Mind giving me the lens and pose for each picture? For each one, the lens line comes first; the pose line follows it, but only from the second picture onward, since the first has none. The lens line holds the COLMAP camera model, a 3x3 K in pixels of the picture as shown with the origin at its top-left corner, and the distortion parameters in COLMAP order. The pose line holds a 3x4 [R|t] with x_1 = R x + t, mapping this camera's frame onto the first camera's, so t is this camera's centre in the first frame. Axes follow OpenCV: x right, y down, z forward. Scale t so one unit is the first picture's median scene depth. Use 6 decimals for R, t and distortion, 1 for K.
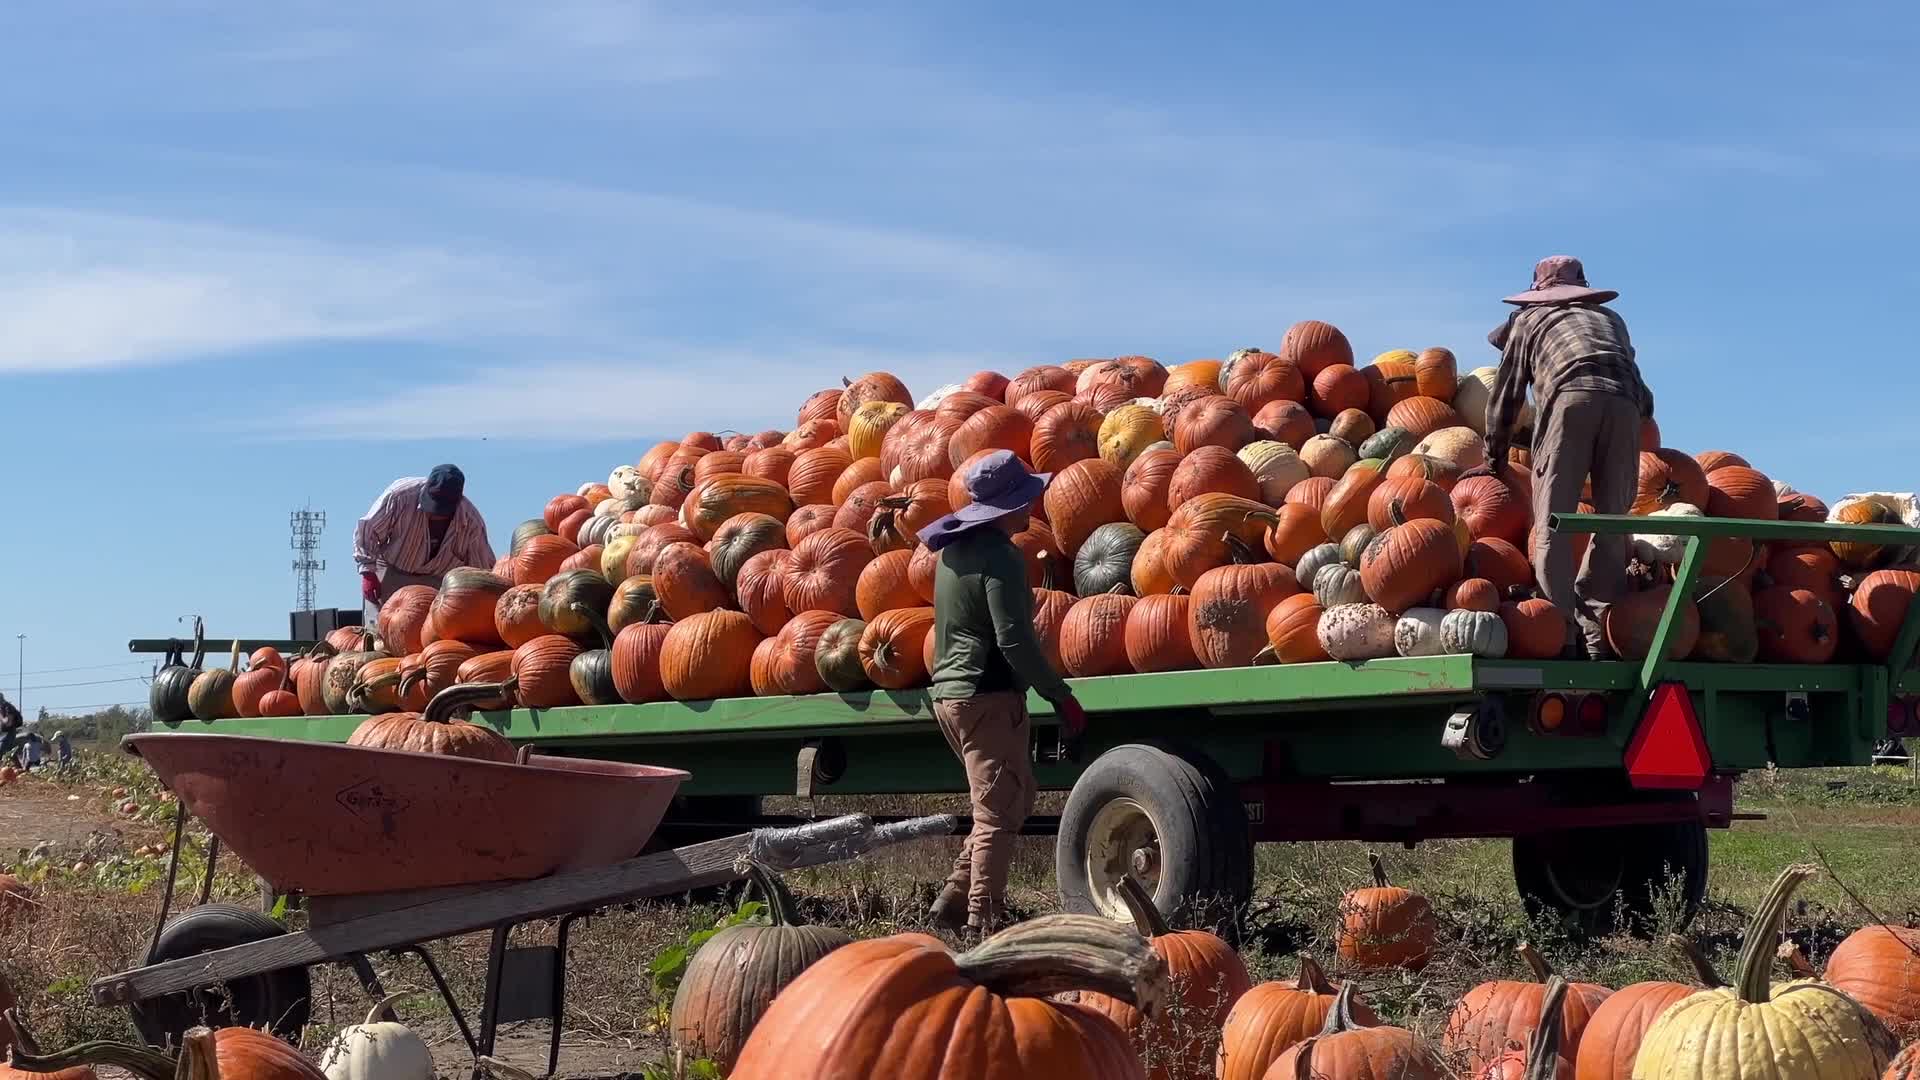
lens RADIAL K [[4784.3, 0, 967.7], [0, 4784.3, 480.2], [0, 0, 1]] dist [-0.459862, 10.800406]
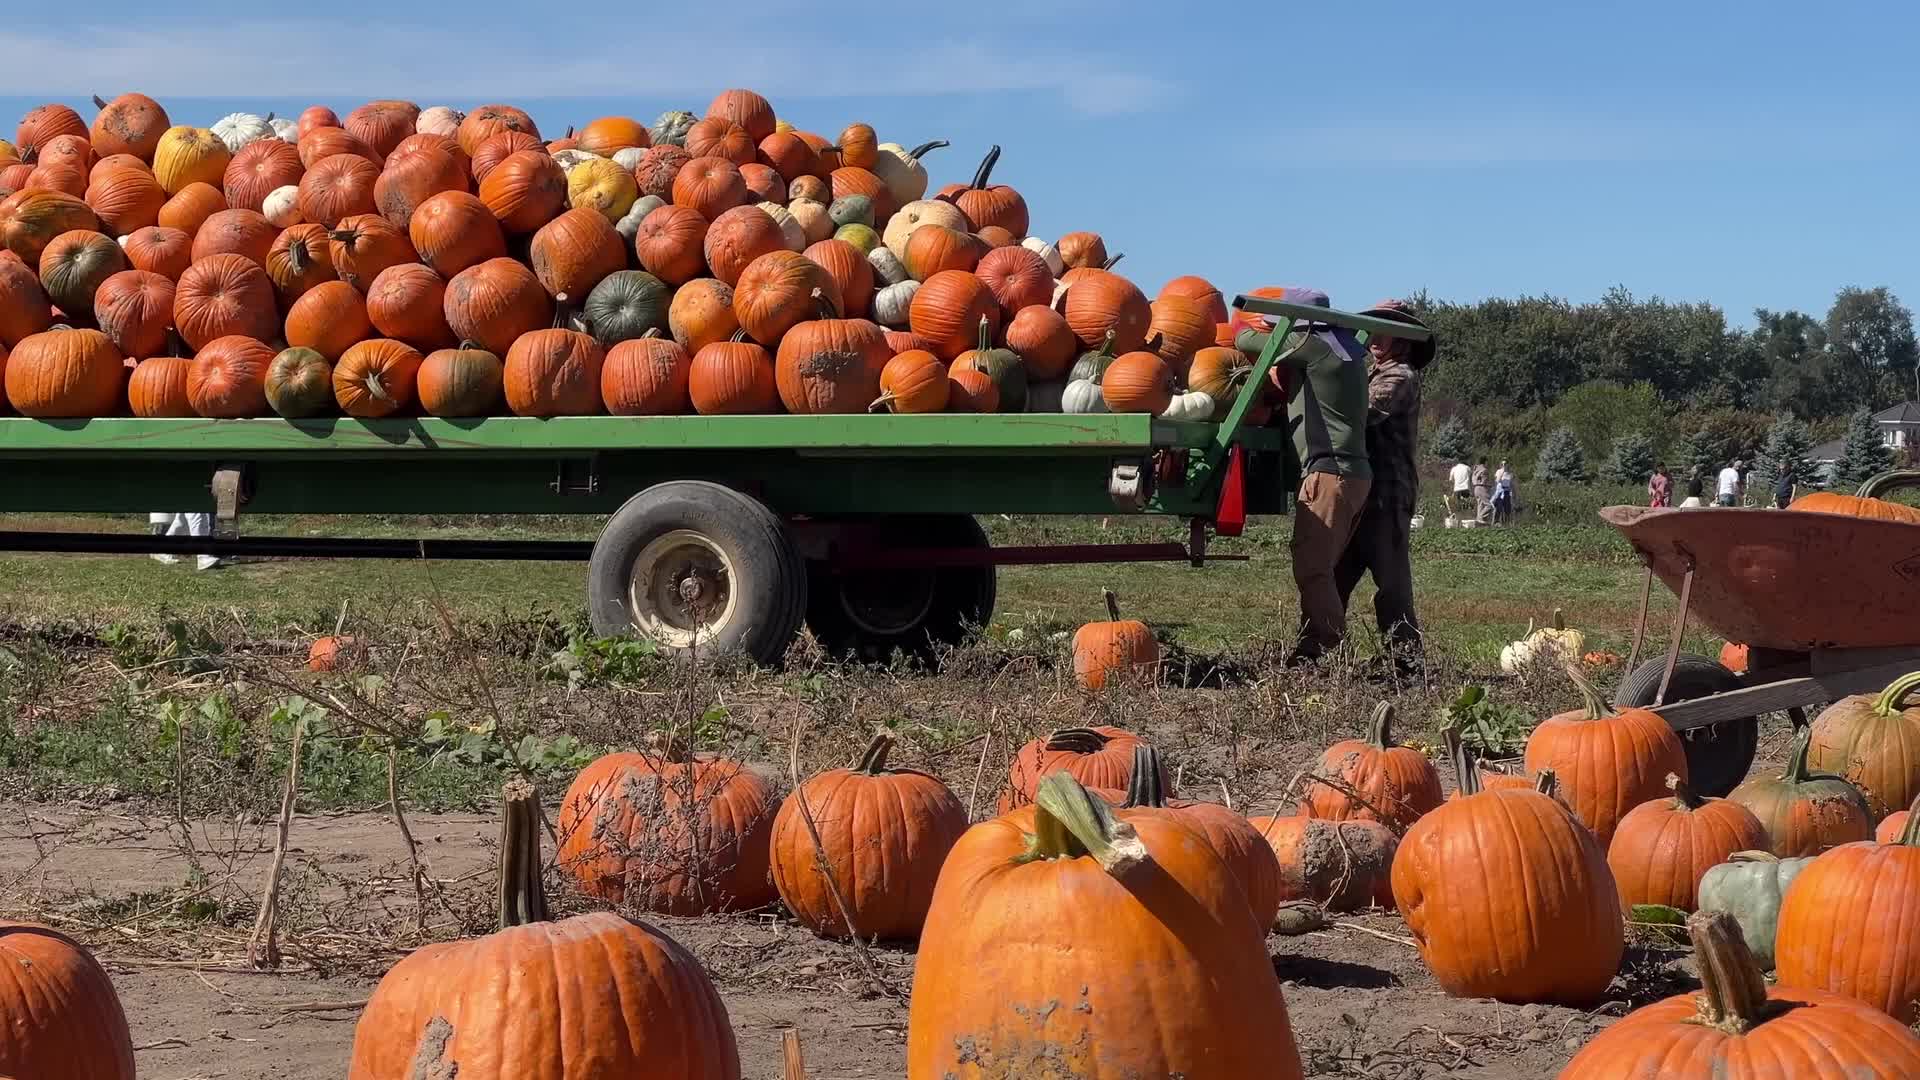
lens RADIAL K [[4735.0, 0, 981.9], [0, 4735.0, 540.5], [0, 0, 1]] dist [-0.354576, 8.552692]
pose [[0.826172, 0.015759, 0.563197, -0.474121], [-0.059052, 0.996525, 0.058741, 0.002262], [-0.560314, -0.081788, 0.824232, 0.078537]]
